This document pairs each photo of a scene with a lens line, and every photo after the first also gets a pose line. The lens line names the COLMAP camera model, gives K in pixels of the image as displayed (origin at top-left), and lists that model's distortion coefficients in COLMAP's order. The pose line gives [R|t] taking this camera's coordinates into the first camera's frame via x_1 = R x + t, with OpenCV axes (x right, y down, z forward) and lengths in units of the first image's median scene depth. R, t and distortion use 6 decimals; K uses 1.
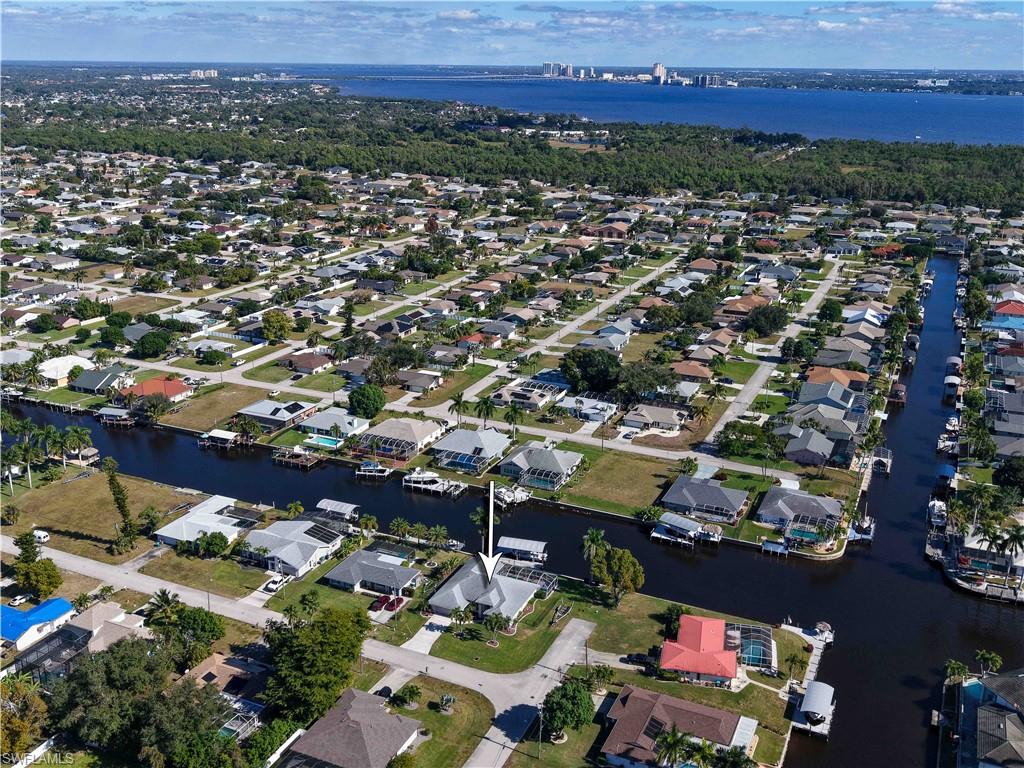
lens RADIAL K [[959.3, 0, 512.0], [0, 959.3, 384.0], [0, 0, 1]] dist [0.051157, -0.006754]
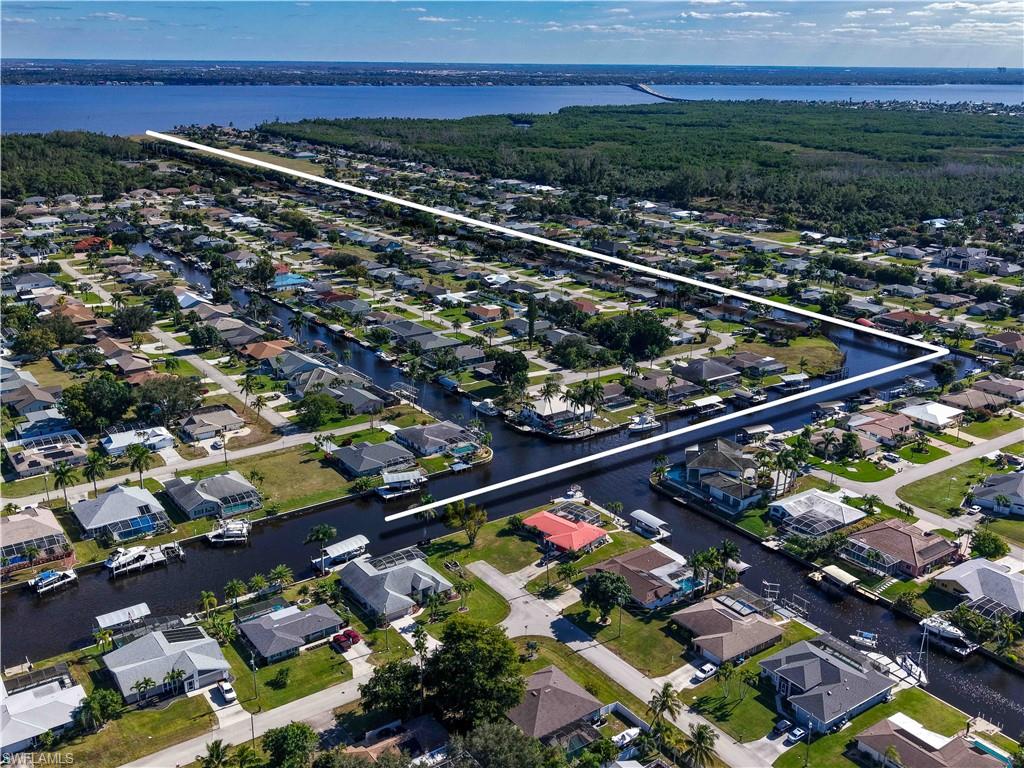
lens RADIAL K [[959.3, 0, 512.0], [0, 959.3, 384.0], [0, 0, 1]] dist [0.051157, -0.006754]
pose [[0.491341, -0.277310, 0.825641, -0.577380], [0.264462, 0.950704, 0.161933, -0.095001], [-0.829846, 0.138786, 0.540458, 0.228915]]
